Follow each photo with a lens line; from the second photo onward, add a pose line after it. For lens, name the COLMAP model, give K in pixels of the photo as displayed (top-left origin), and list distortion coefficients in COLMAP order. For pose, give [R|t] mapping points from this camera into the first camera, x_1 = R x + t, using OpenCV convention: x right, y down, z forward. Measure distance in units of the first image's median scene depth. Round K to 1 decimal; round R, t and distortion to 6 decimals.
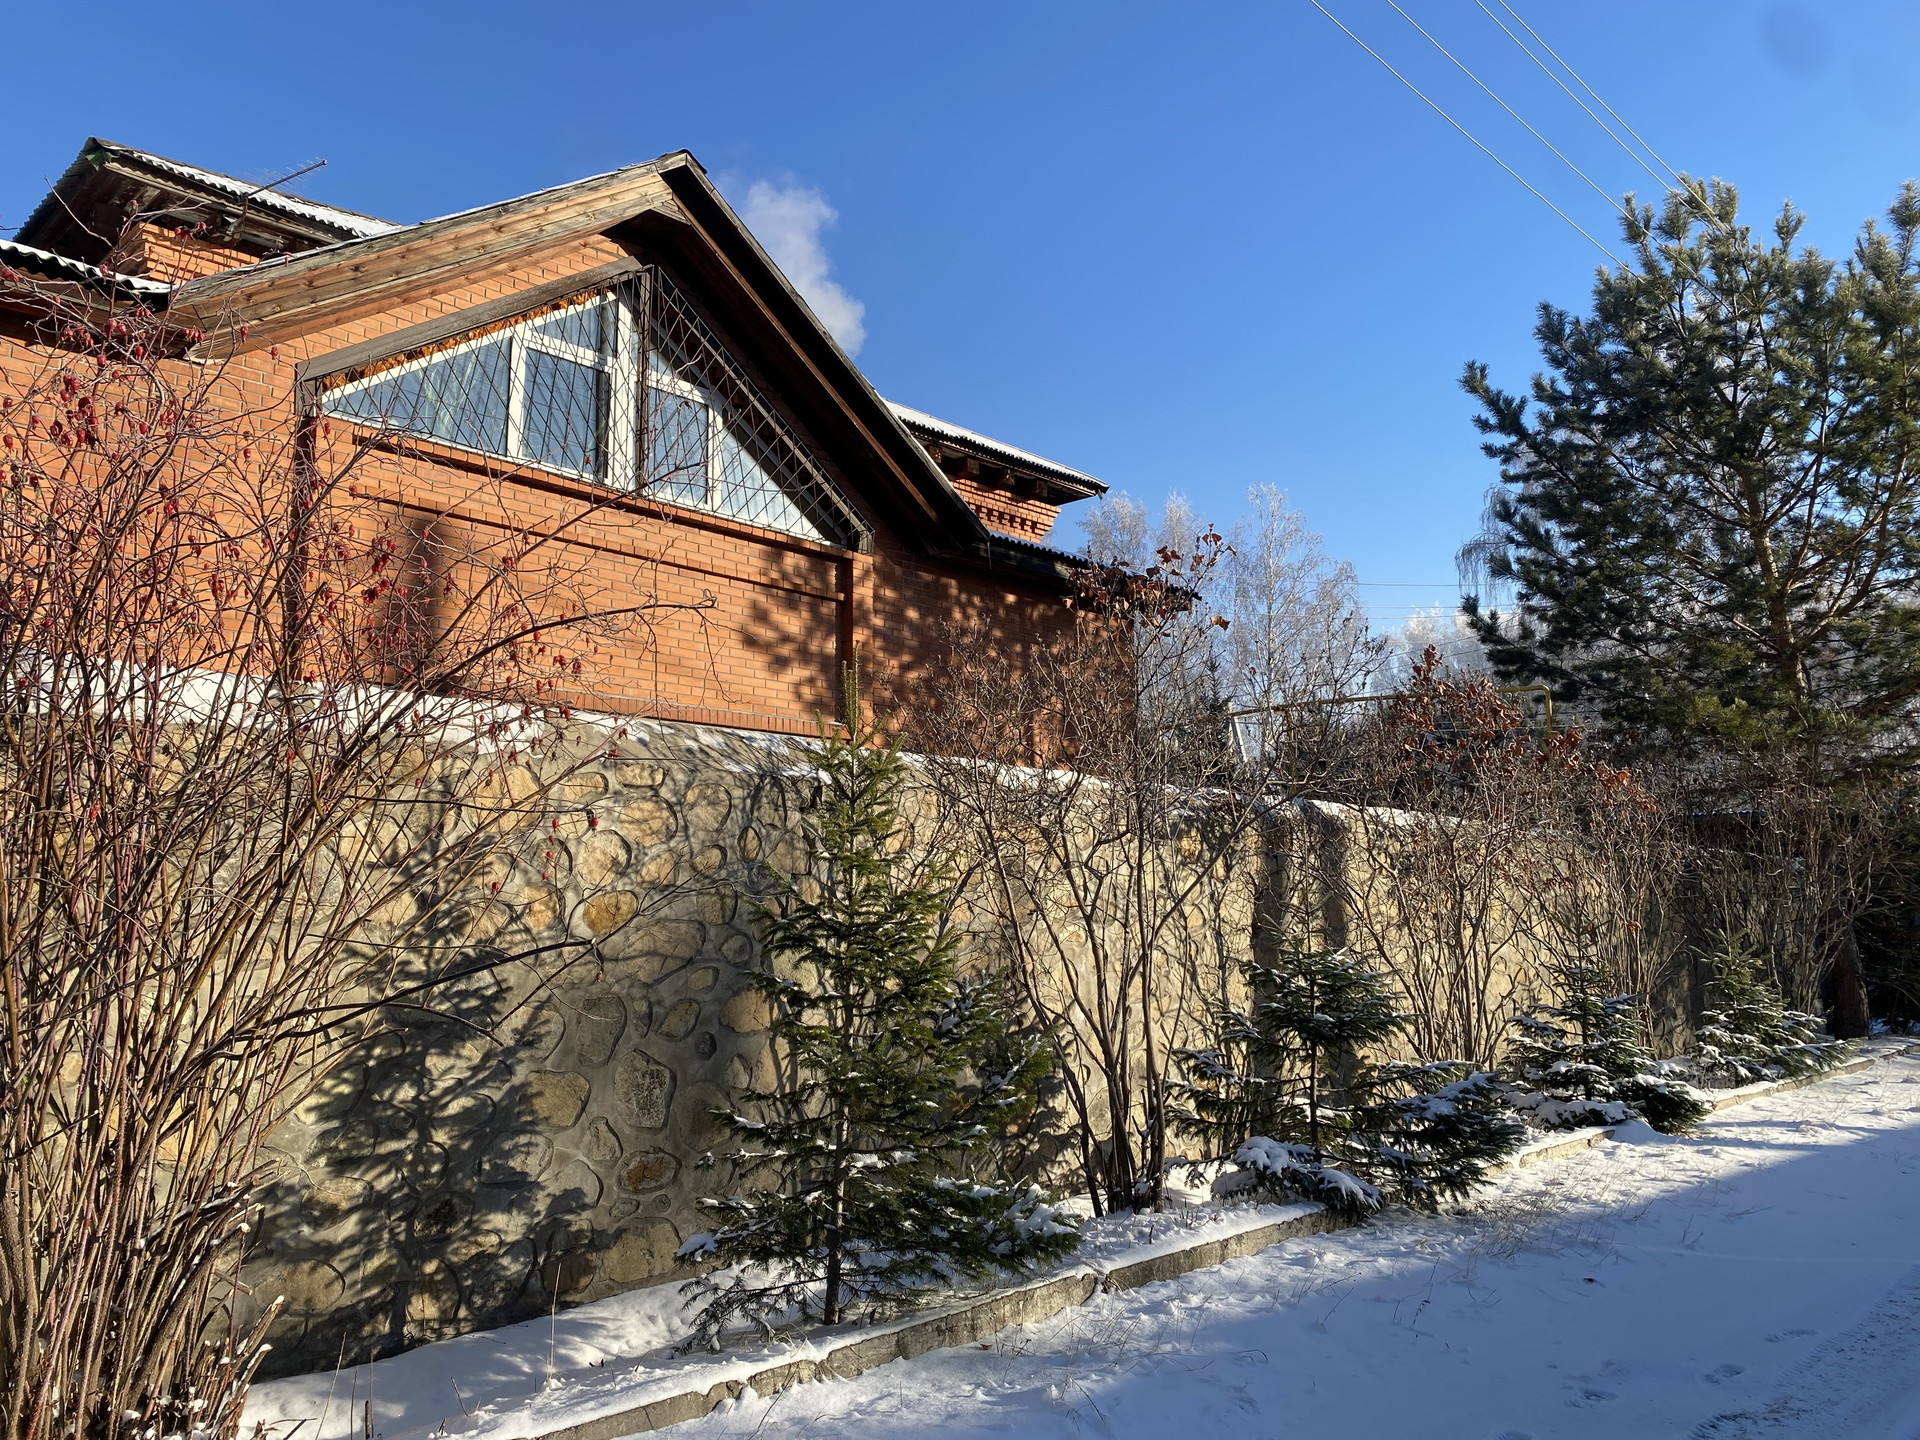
lens RADIAL K [[1471.1, 0, 960.0], [0, 1471.1, 720.0], [0, 0, 1]] dist [0.004952, 0.004049]
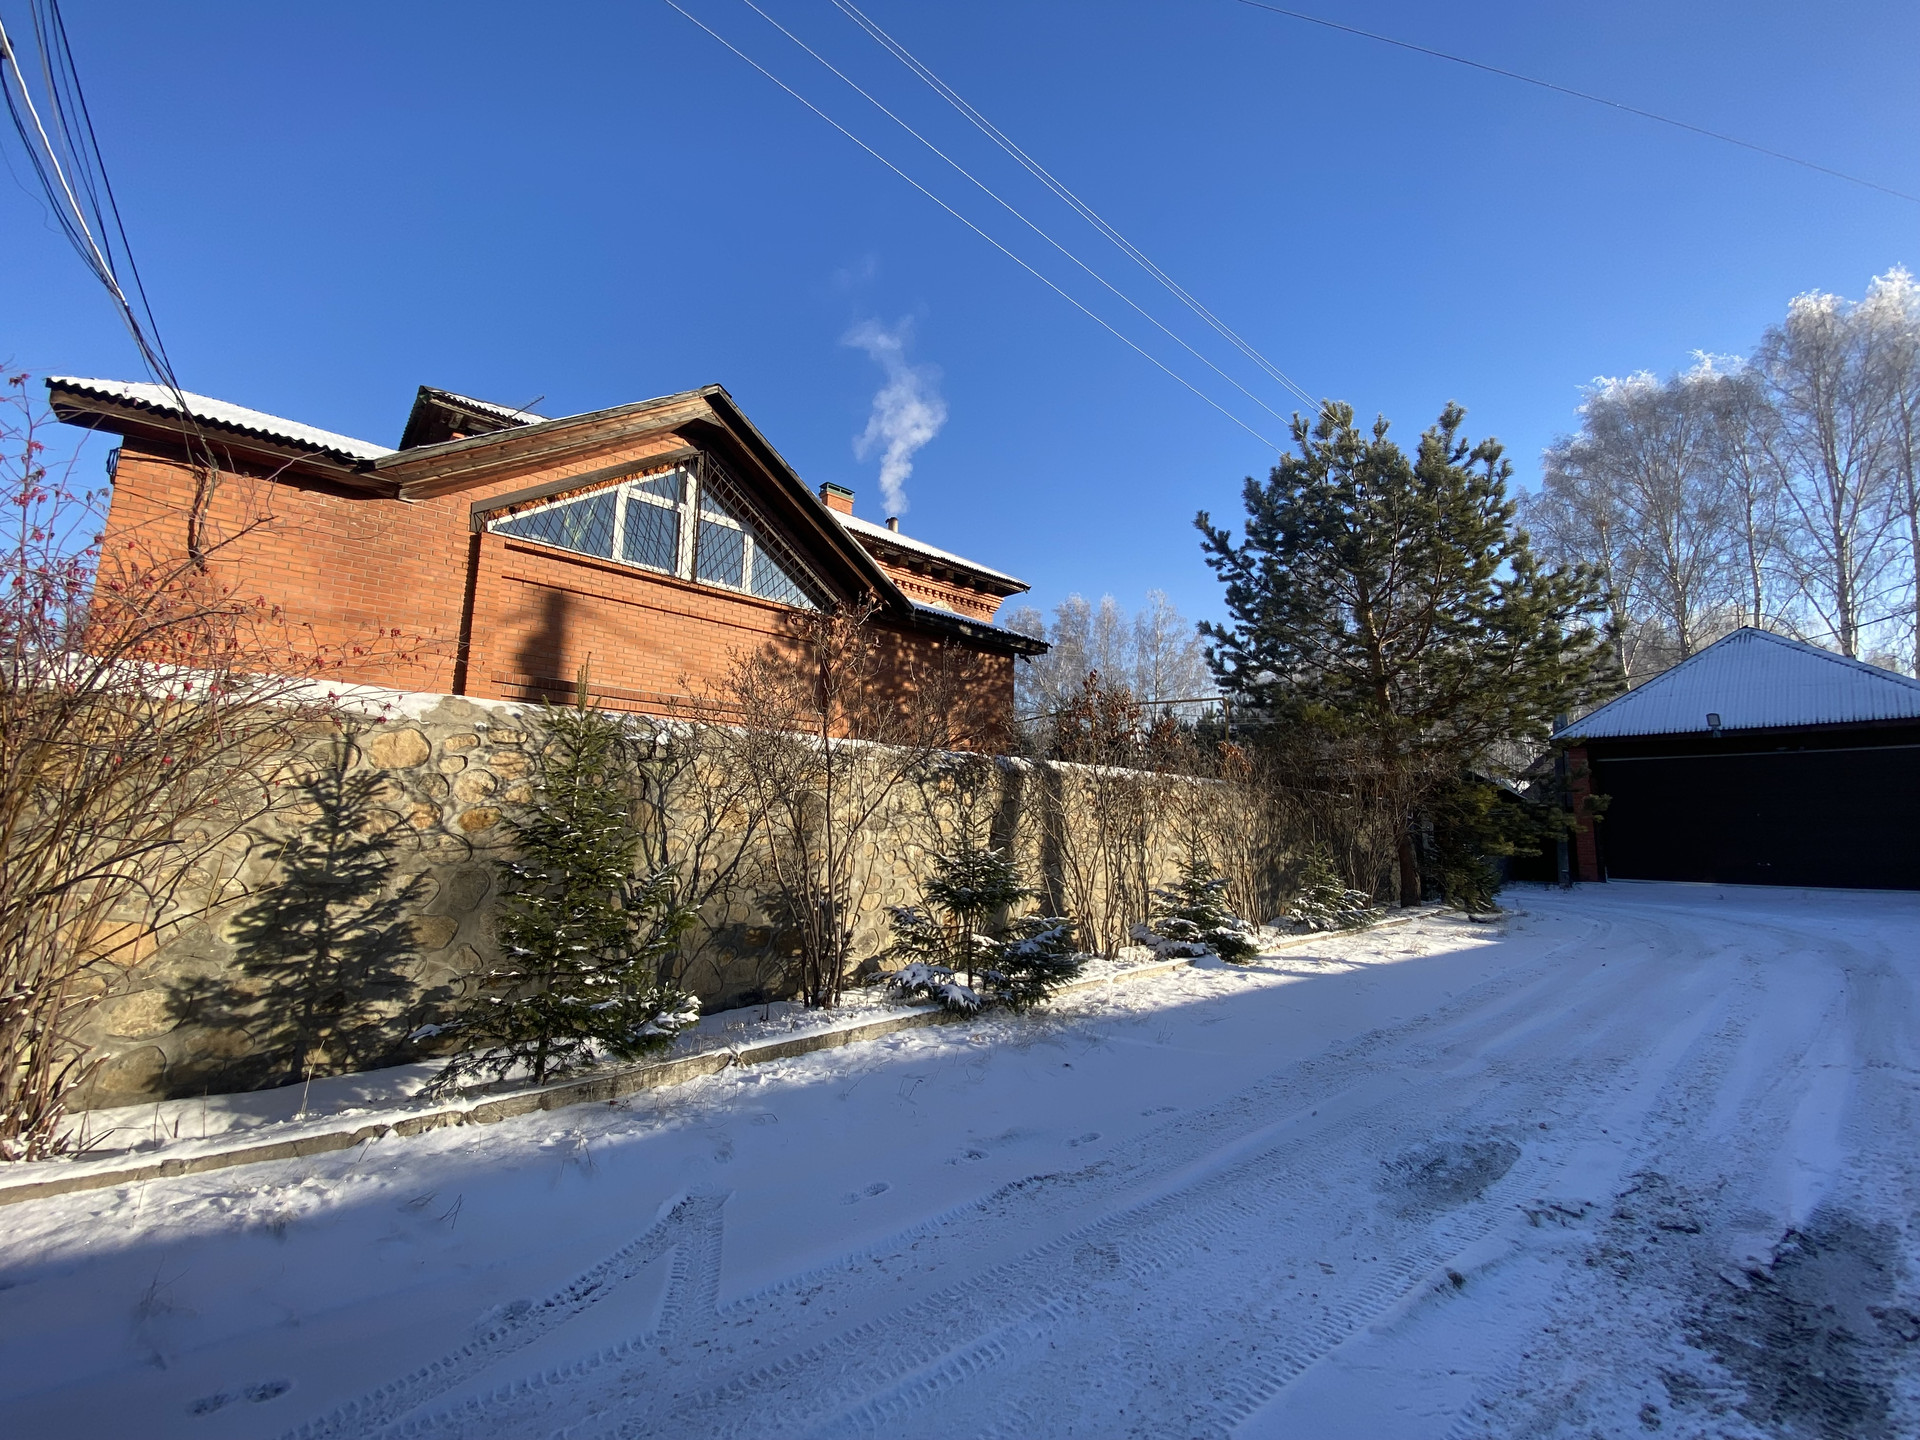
lens RADIAL K [[776.7, 0, 968.7], [0, 776.7, 735.8], [0, 0, 1]] dist [0.024104, -0.028221]
pose [[0.998212, 0.016597, -0.057427, 0.315065], [-0.015181, 0.999572, 0.025020, 0.007229], [0.057818, -0.024103, 0.998036, 0.147536]]
